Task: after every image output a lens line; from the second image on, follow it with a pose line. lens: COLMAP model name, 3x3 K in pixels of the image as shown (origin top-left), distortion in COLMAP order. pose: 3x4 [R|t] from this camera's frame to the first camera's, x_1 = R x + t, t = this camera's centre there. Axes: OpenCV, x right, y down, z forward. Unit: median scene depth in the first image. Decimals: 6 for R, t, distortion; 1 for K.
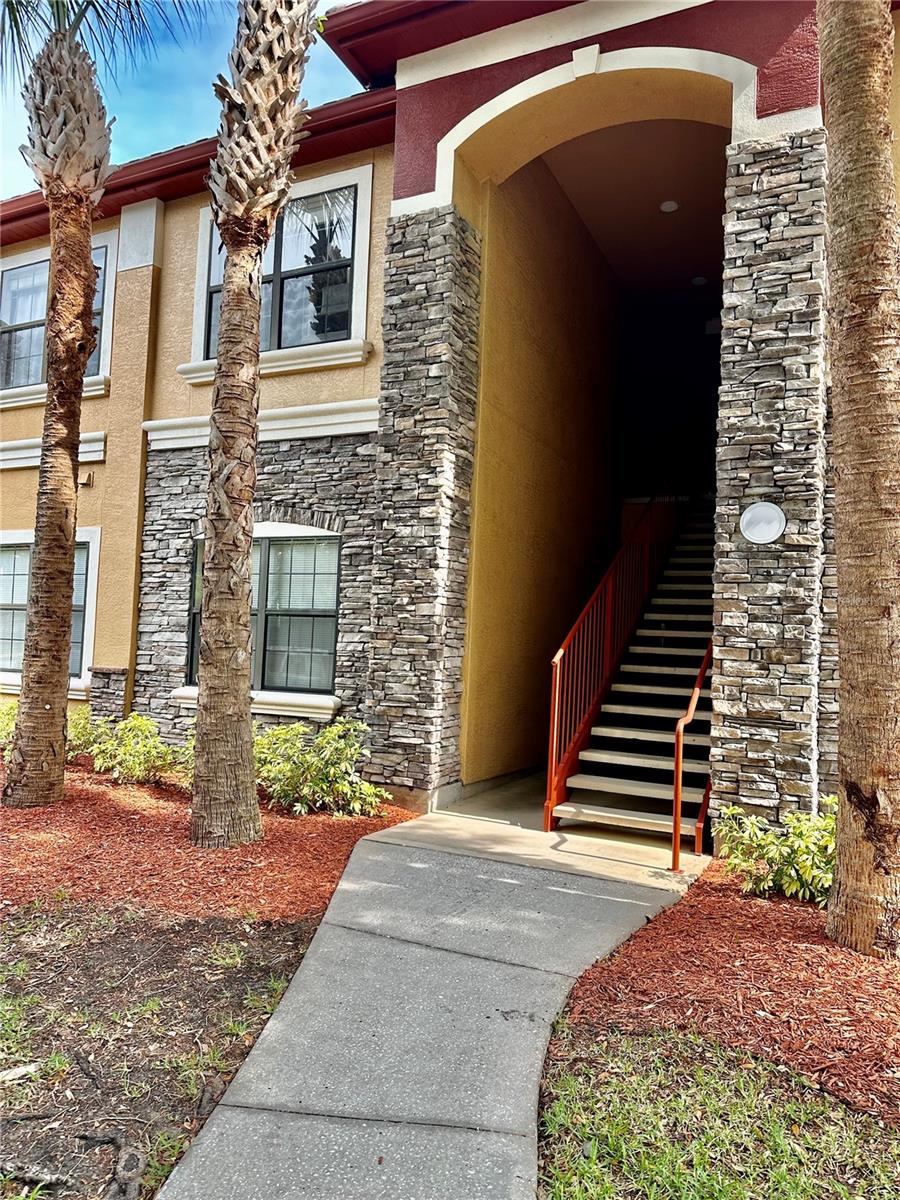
lens RADIAL K [[837.2, 0, 451.0], [0, 837.2, 606.8], [0, 0, 1]] dist [0.054350, -0.071022]
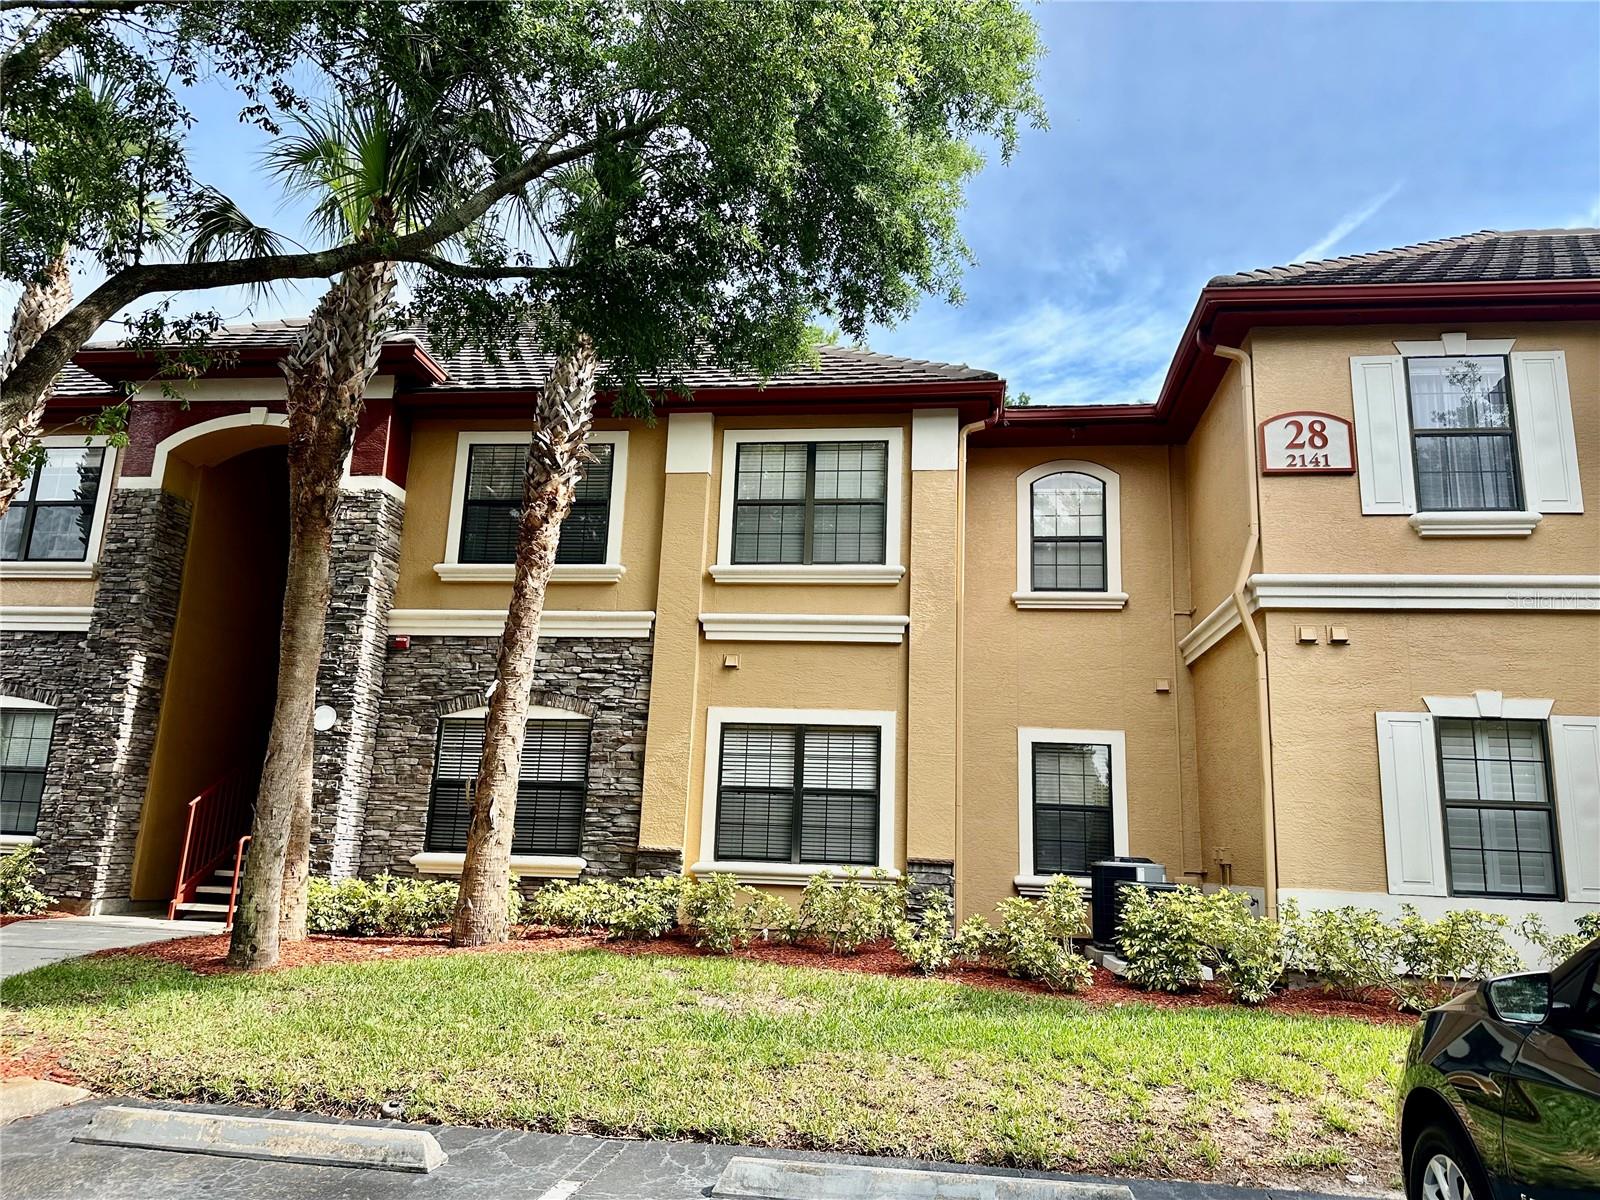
lens RADIAL K [[1116.3, 0, 782.1], [0, 1116.3, 603.5], [0, 0, 1]] dist [0.054350, -0.071022]
pose [[0.948603, 0.069149, 0.308823, 0.434556], [-0.019483, 0.986746, -0.161098, 0.014015], [-0.315870, 0.146801, 0.937377, -1.145976]]
